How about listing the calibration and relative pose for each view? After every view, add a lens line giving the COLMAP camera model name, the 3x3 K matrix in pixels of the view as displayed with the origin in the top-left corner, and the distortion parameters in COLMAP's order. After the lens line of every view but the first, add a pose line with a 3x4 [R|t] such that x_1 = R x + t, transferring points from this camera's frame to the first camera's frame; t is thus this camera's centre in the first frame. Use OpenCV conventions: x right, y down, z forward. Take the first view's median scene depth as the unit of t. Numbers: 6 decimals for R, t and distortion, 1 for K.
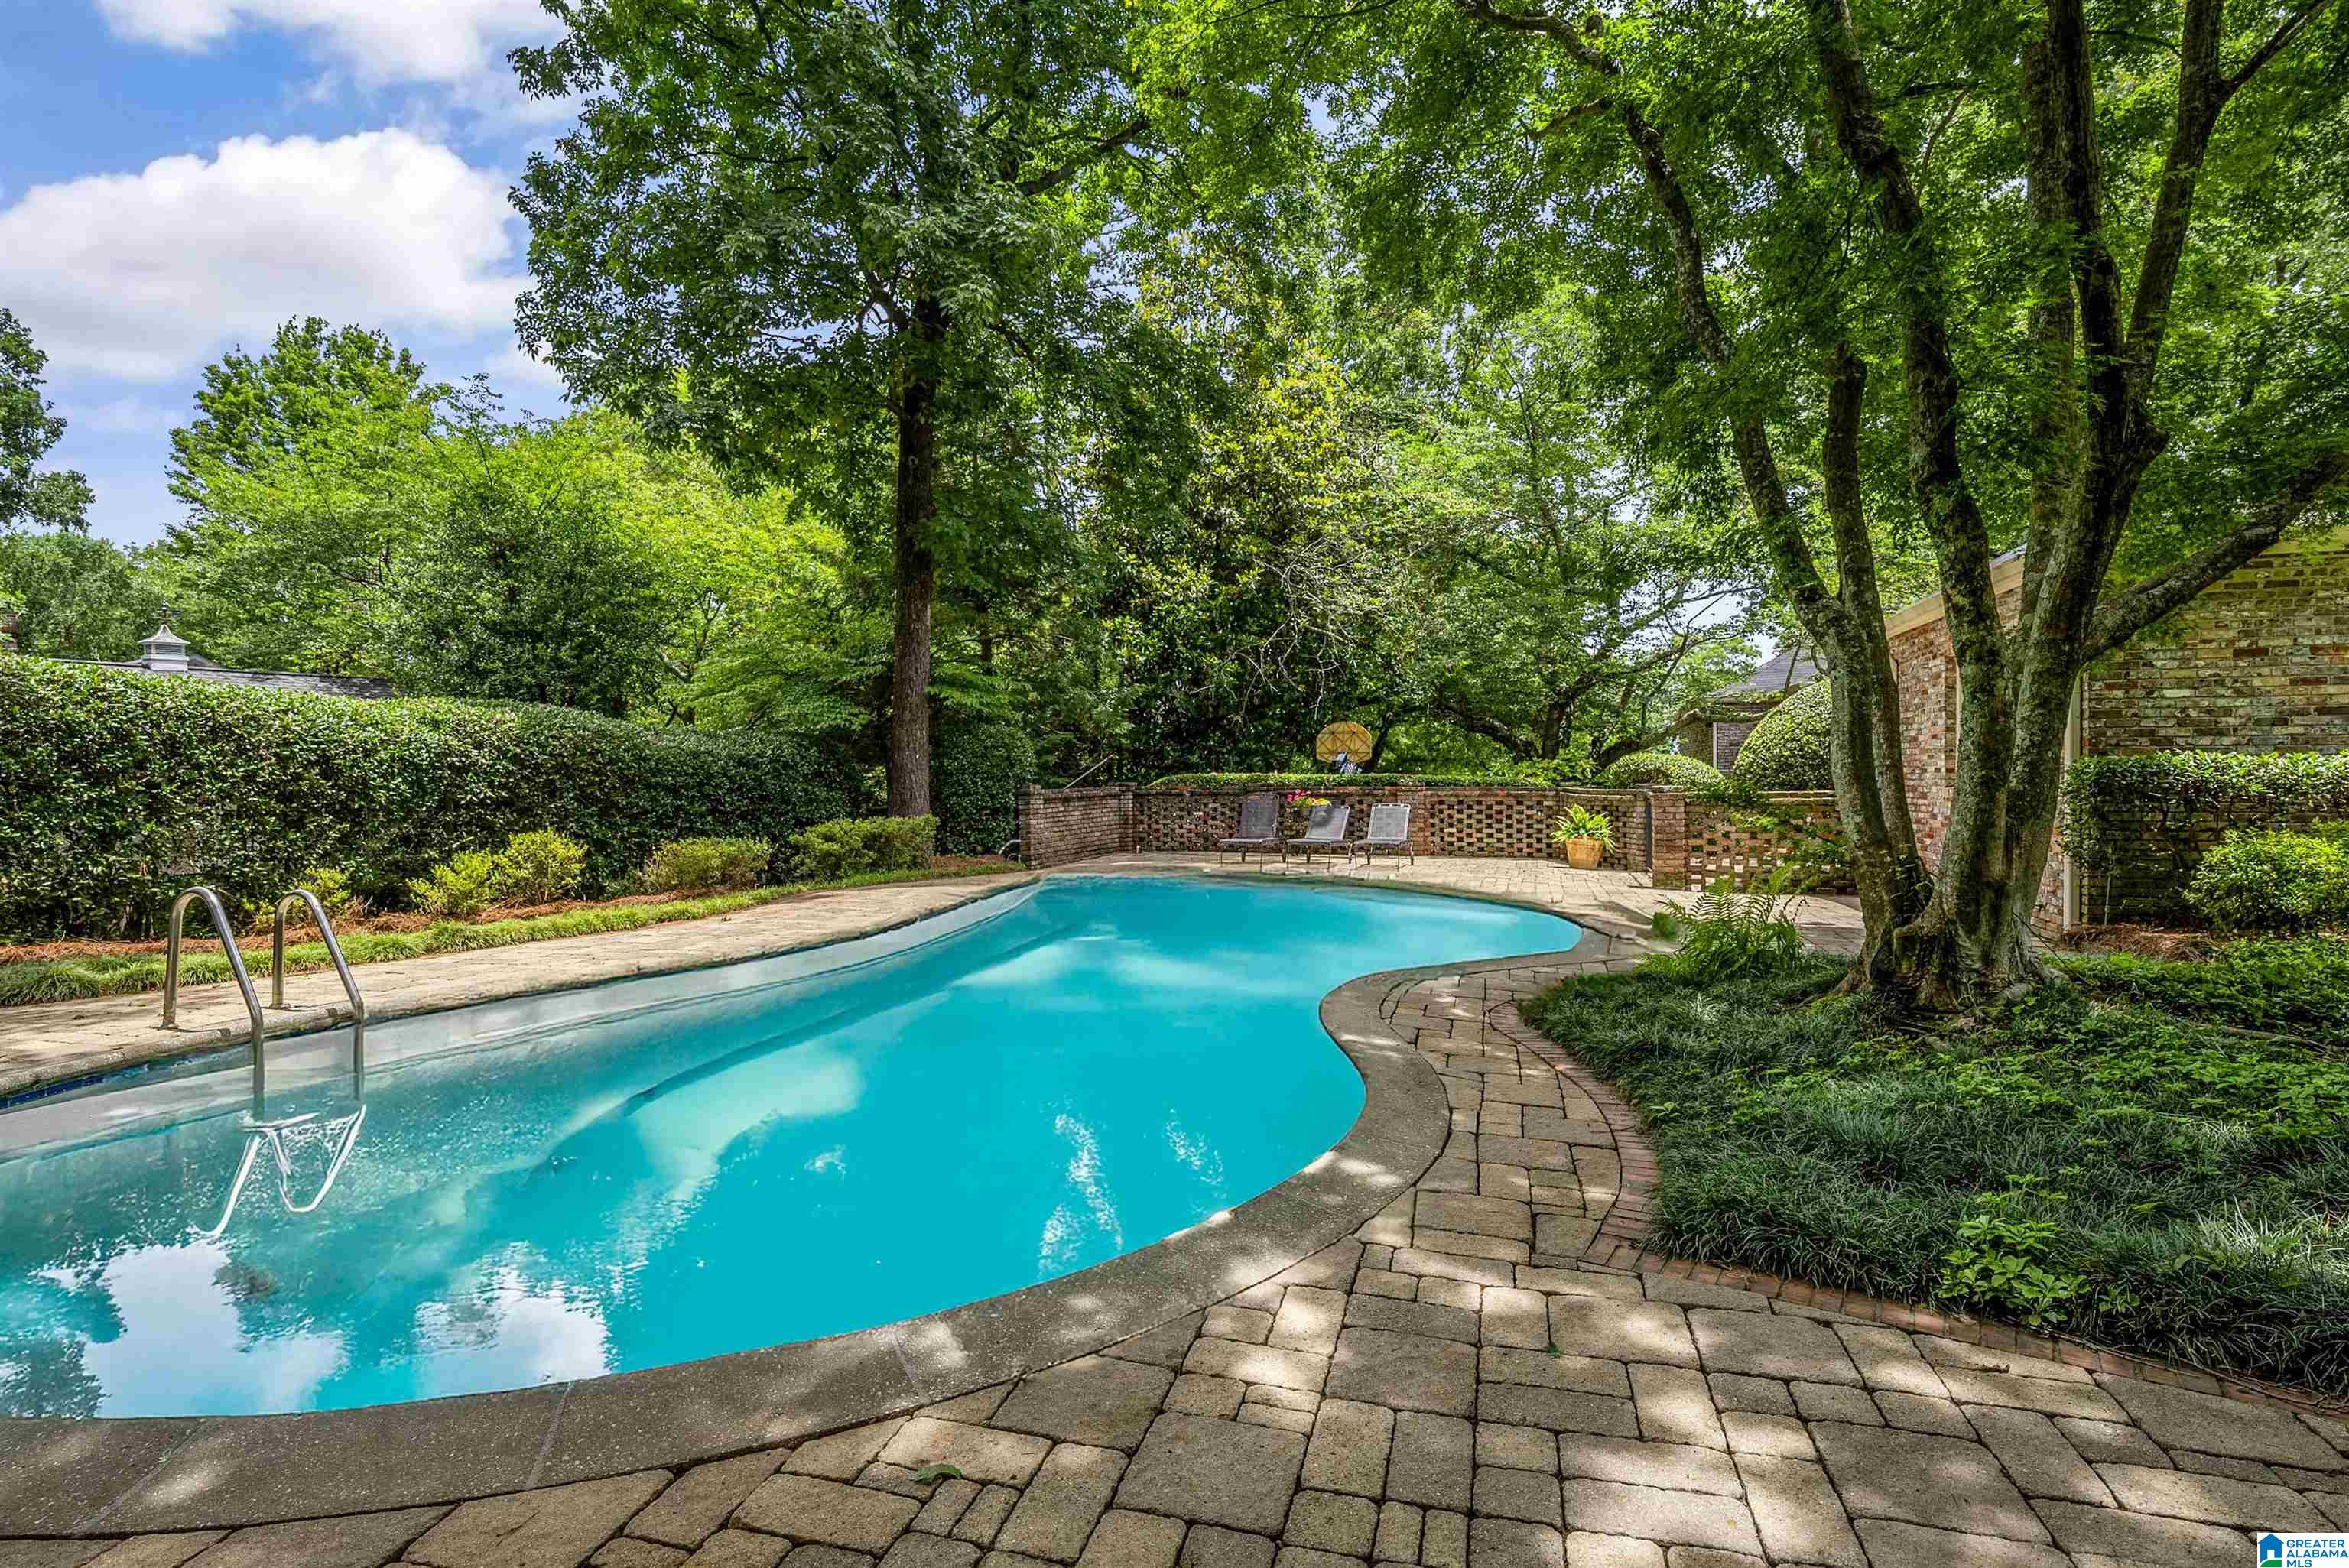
lens RADIAL K [[1166.0, 0, 1189.2], [0, 1166.0, 779.1], [0, 0, 1]] dist [-0.003741, -0.000064]
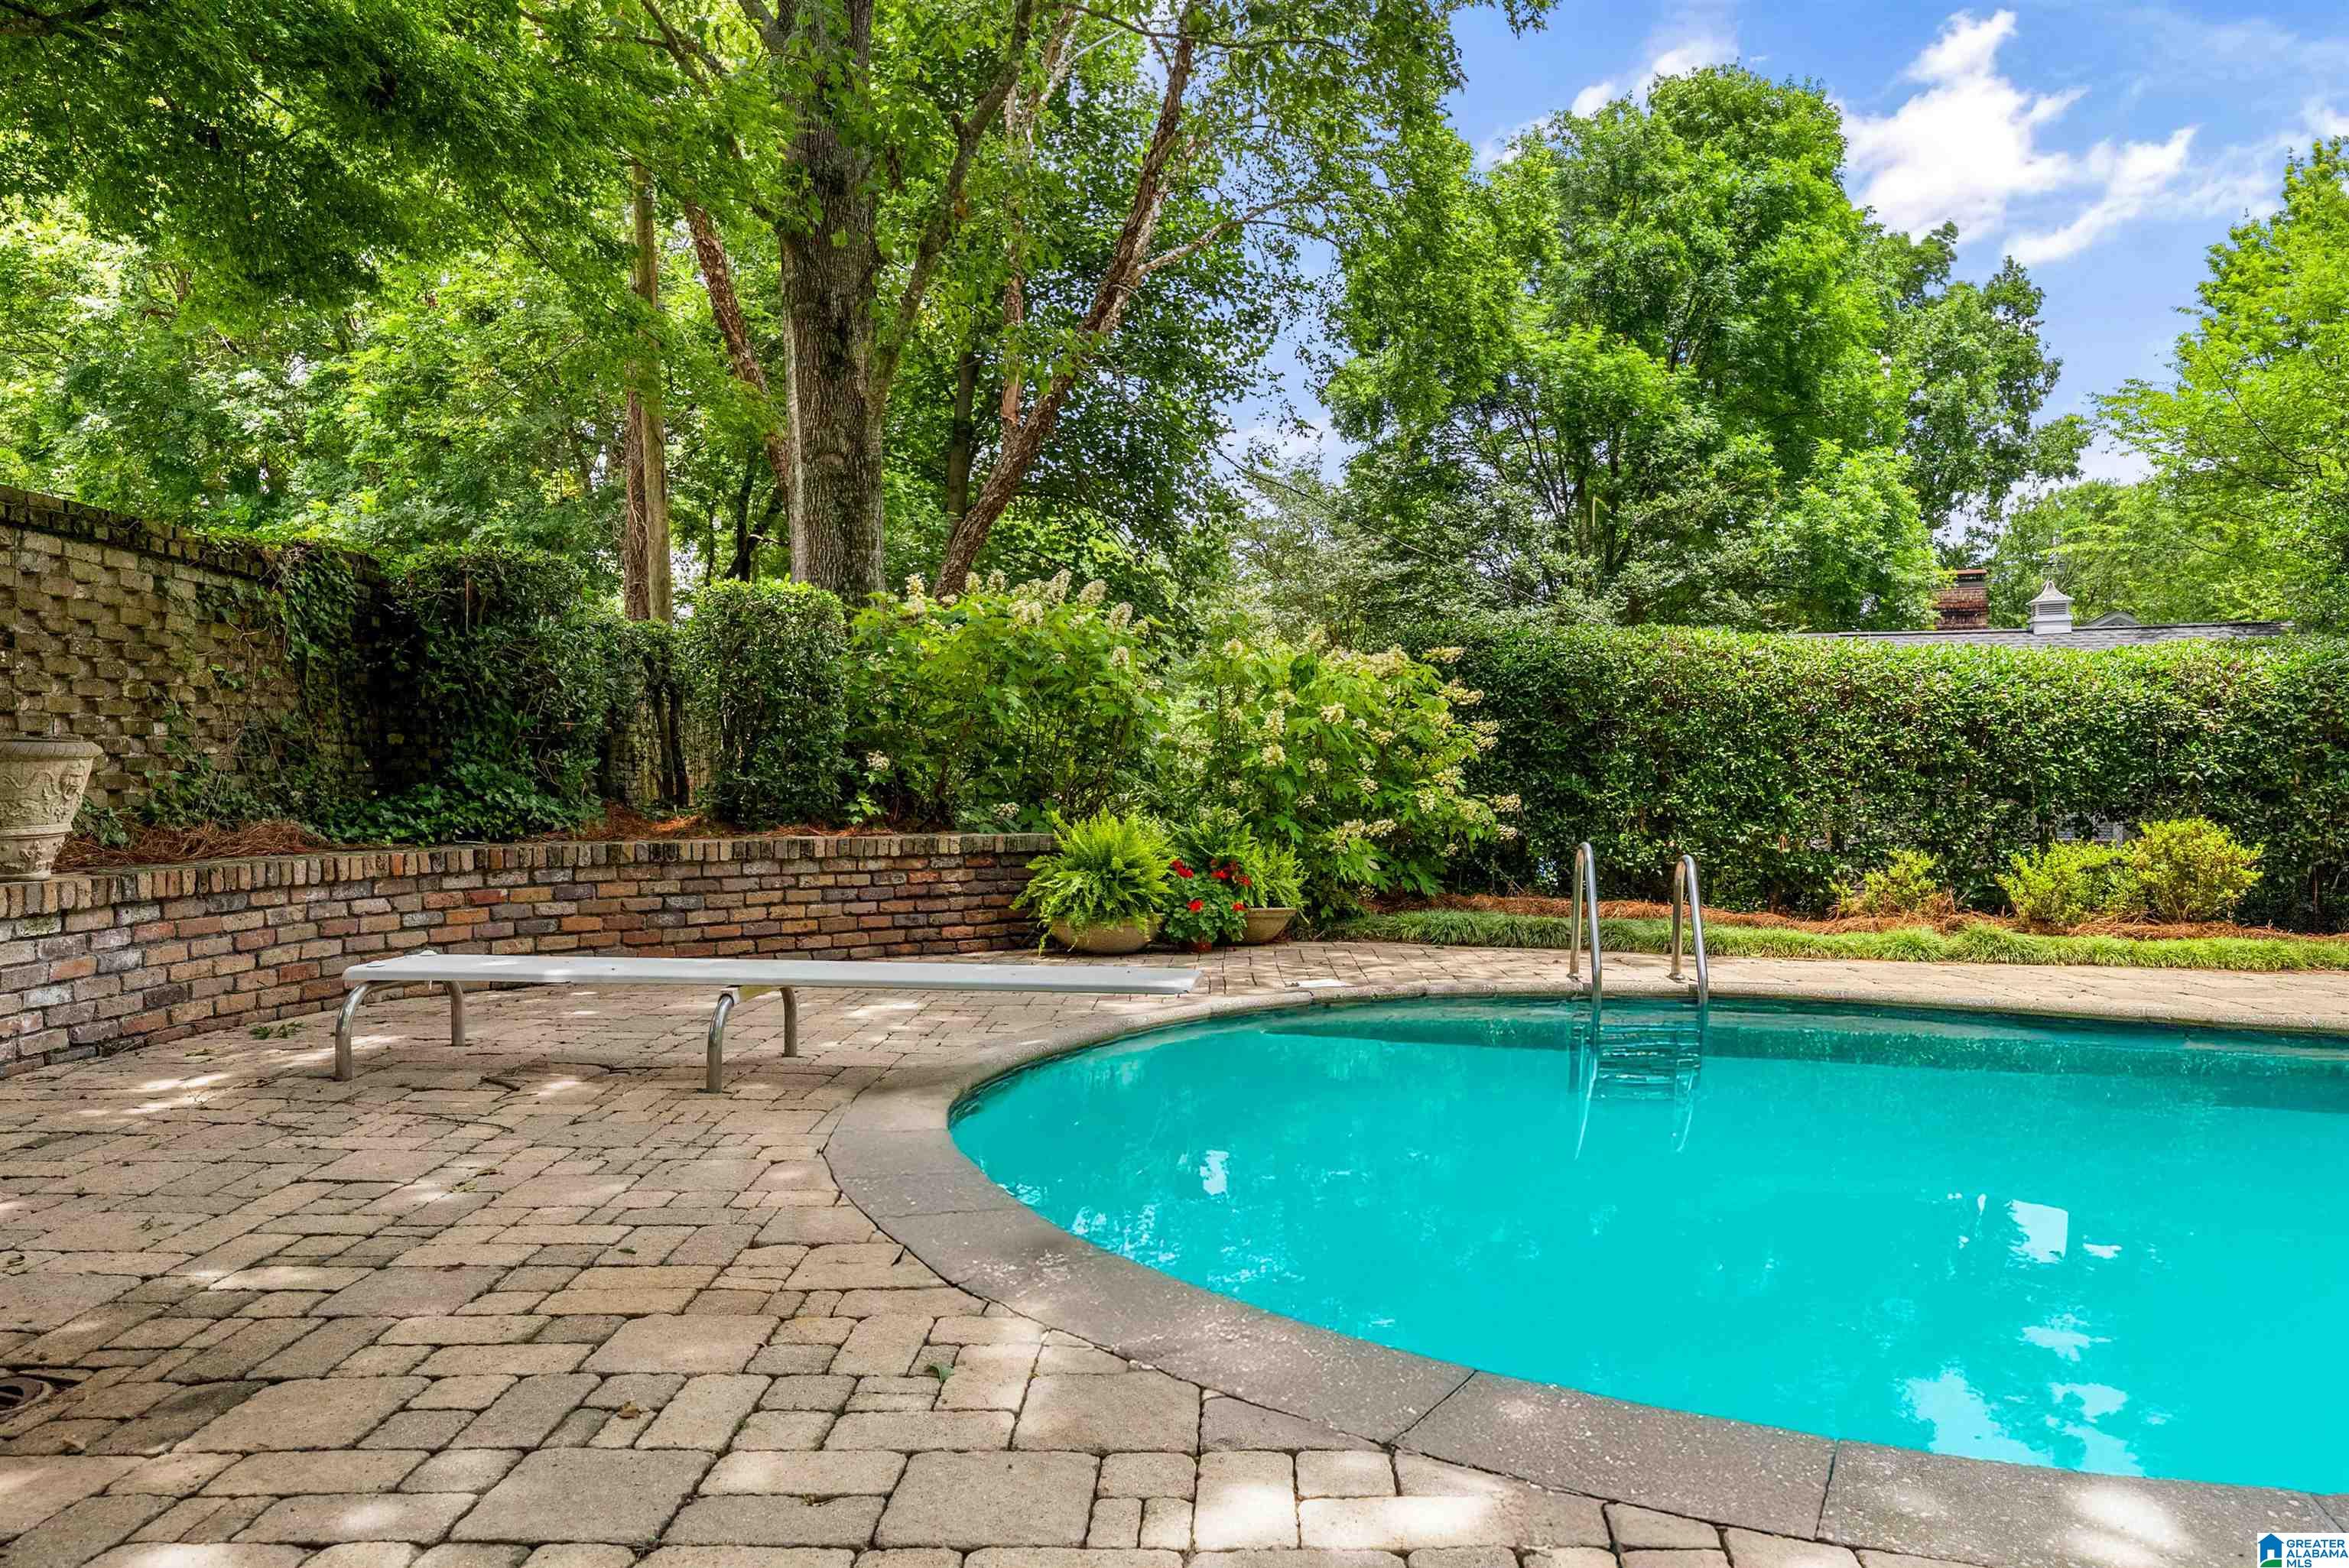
lens RADIAL K [[1614.4, 0, 1182.8], [0, 1614.4, 790.6], [0, 0, 1]] dist [-0.012533, -0.005270]
pose [[0.234903, 0.015869, -0.971889, 0.282730], [-0.002992, 0.999874, 0.015603, 0.015906], [0.972014, -0.000757, 0.234921, 0.207046]]
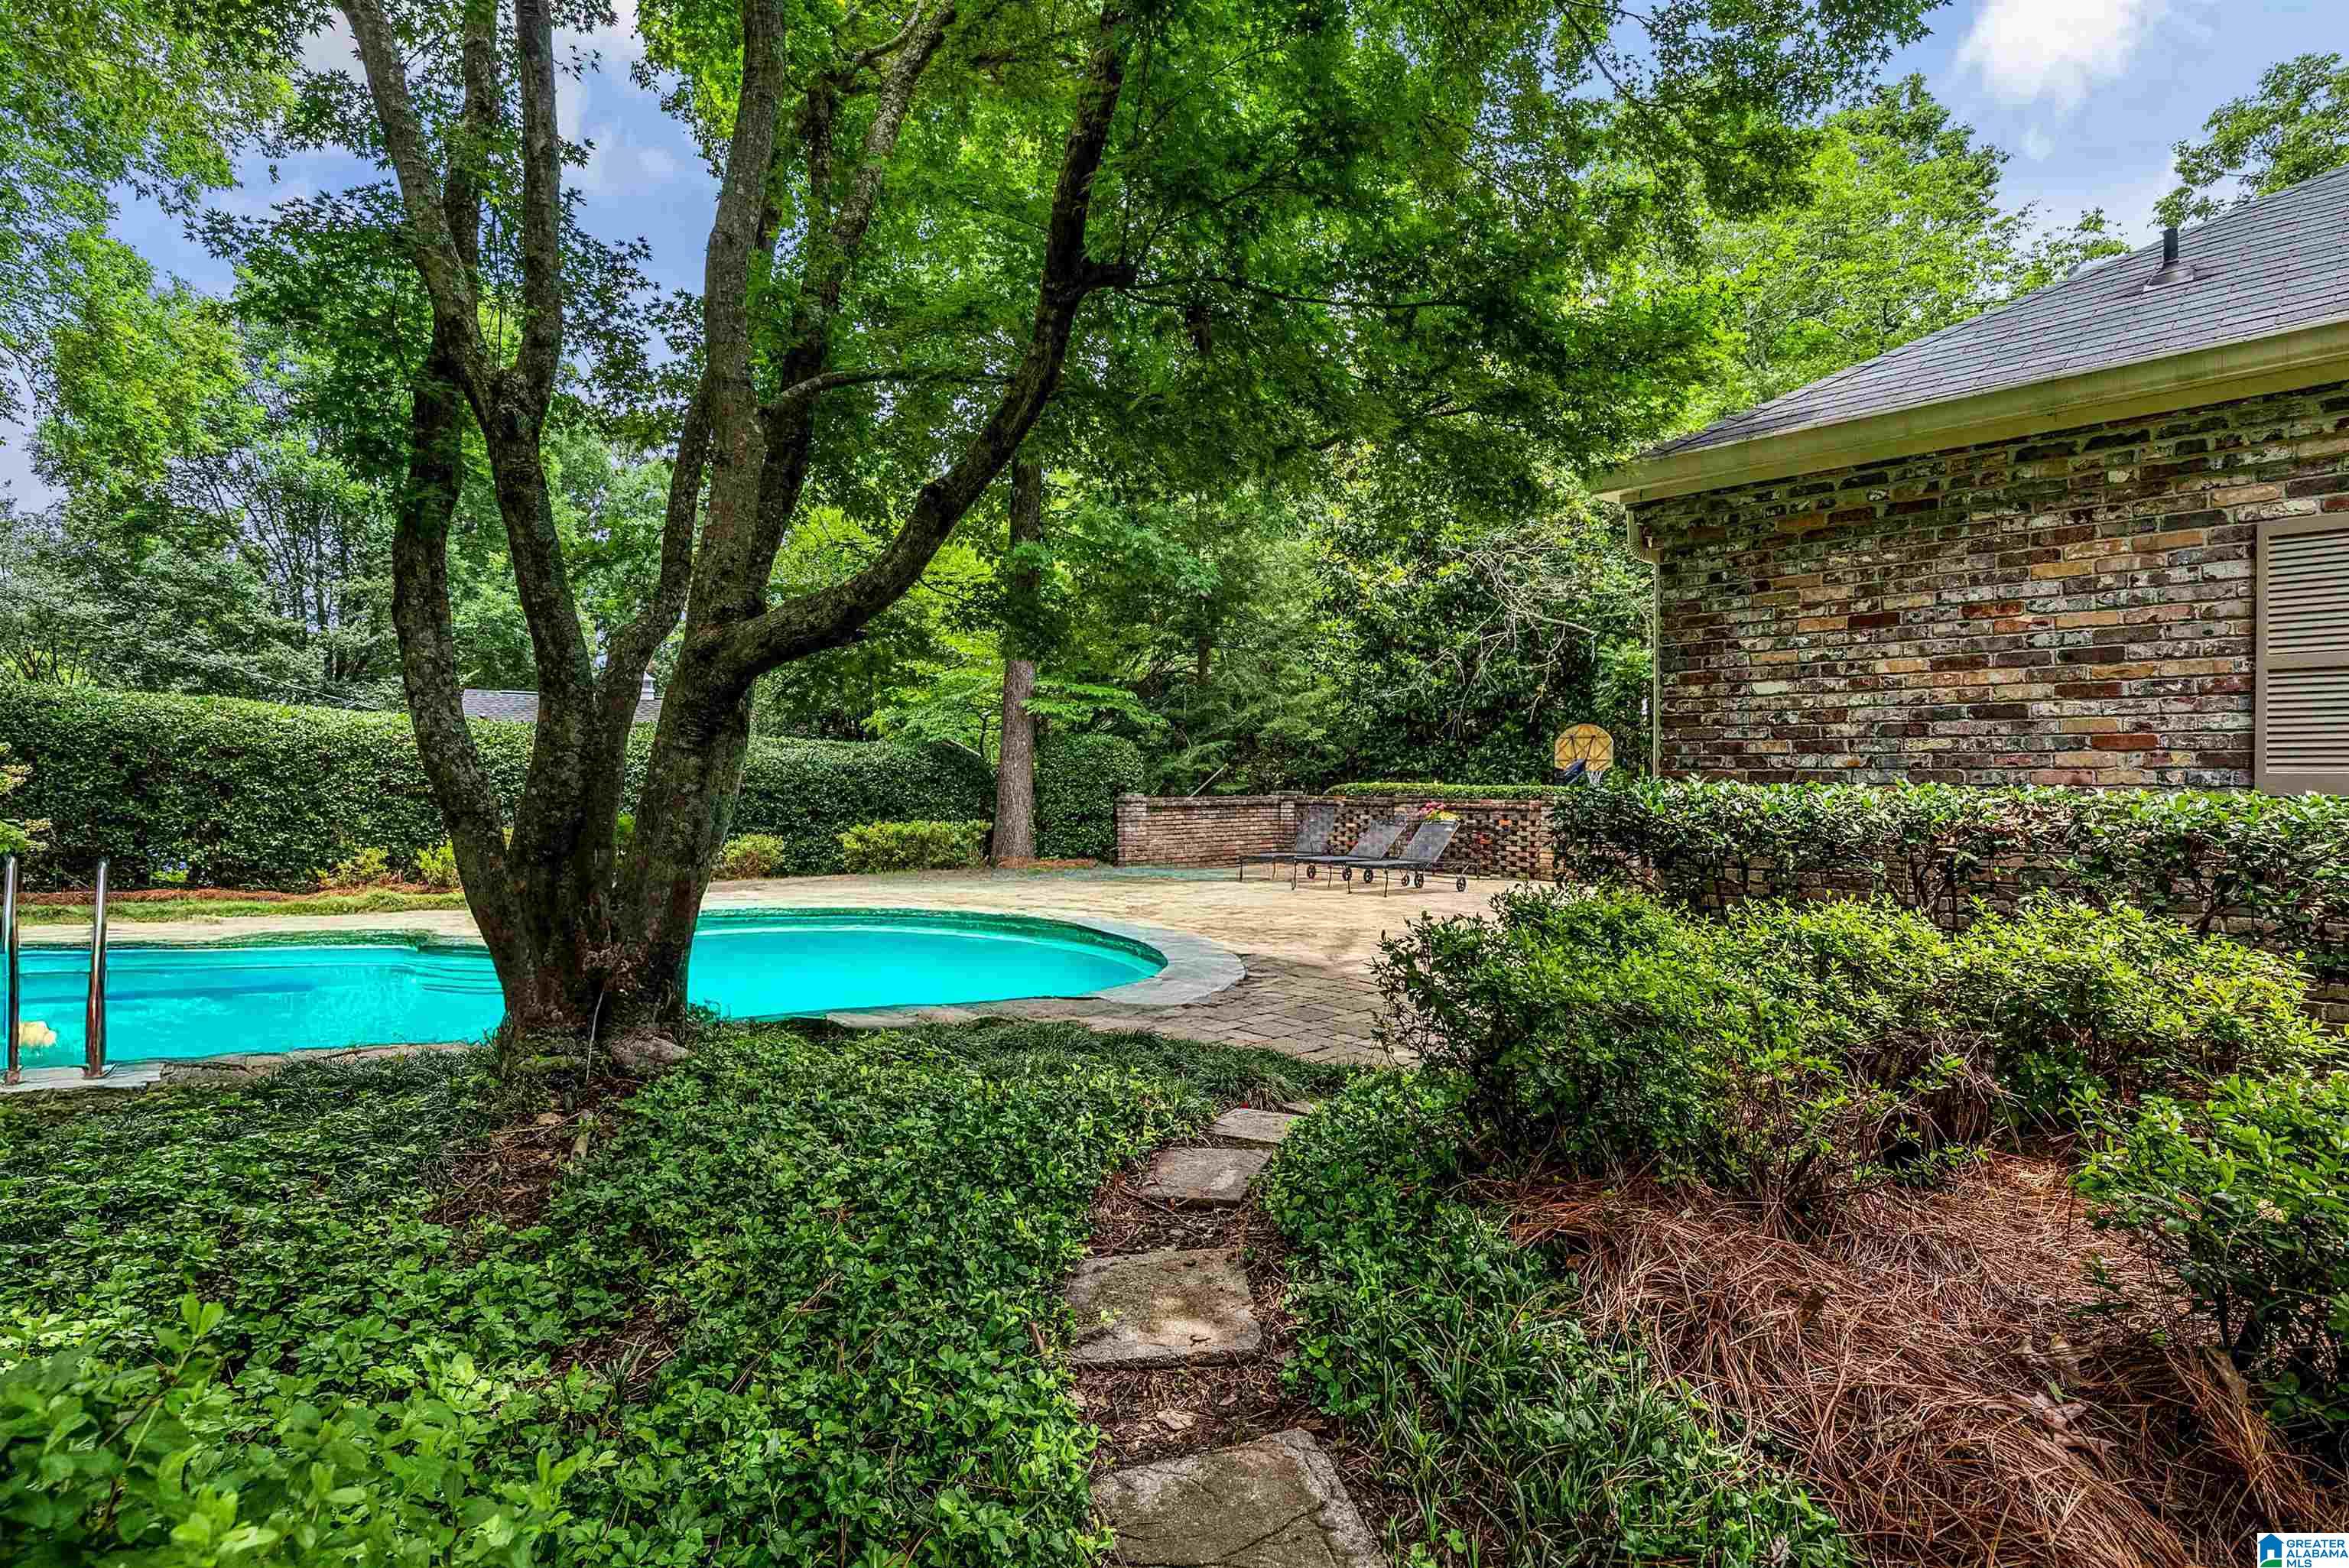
lens RADIAL K [[1166.0, 0, 1183.6], [0, 1166.0, 788.1], [0, 0, 1]] dist [-0.003741, -0.000064]
pose [[0.875697, 0.013081, -0.482684, 0.803686], [-0.009964, 0.999910, 0.009020, -0.018342], [0.482759, -0.003089, 0.875748, 0.243528]]
